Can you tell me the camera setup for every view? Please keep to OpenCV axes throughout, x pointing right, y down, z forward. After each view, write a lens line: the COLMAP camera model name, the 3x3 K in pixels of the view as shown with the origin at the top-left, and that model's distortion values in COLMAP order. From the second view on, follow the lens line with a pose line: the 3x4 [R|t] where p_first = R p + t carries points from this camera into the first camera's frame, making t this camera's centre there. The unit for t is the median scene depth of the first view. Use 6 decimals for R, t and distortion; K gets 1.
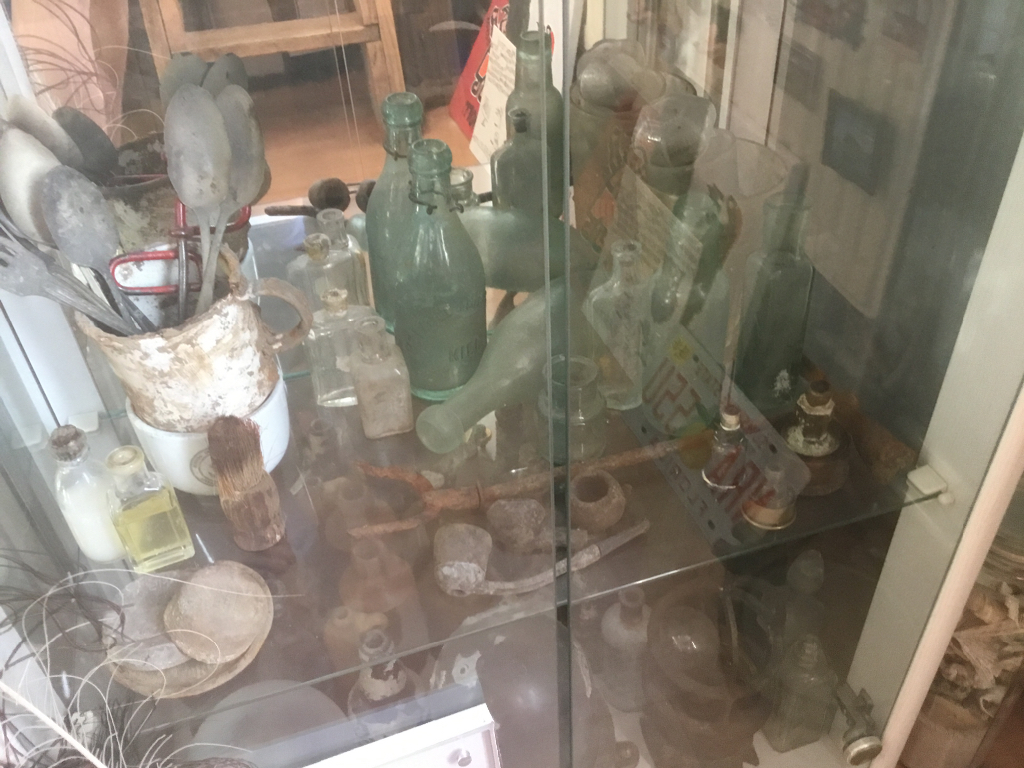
lens RADIAL K [[928.9, 0, 516.0], [0, 928.9, 392.6], [0, 0, 1]] dist [0.105088, -0.215507]
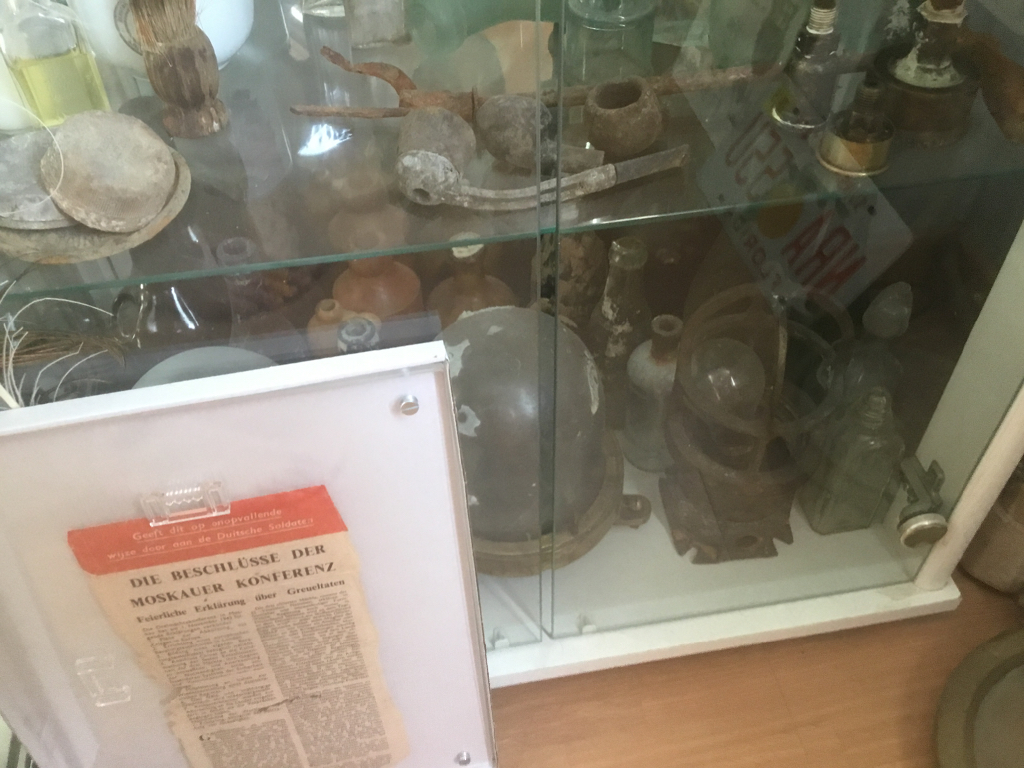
lens RADIAL K [[936.1, 0, 515.1], [0, 936.1, 395.8], [0, 0, 1]] dist [0.120025, -0.260250]
pose [[0.988727, 0.124291, -0.083489, 0.091746], [-0.111468, 0.983309, 0.143796, 0.237781], [0.099968, -0.132869, 0.986079, 0.207144]]
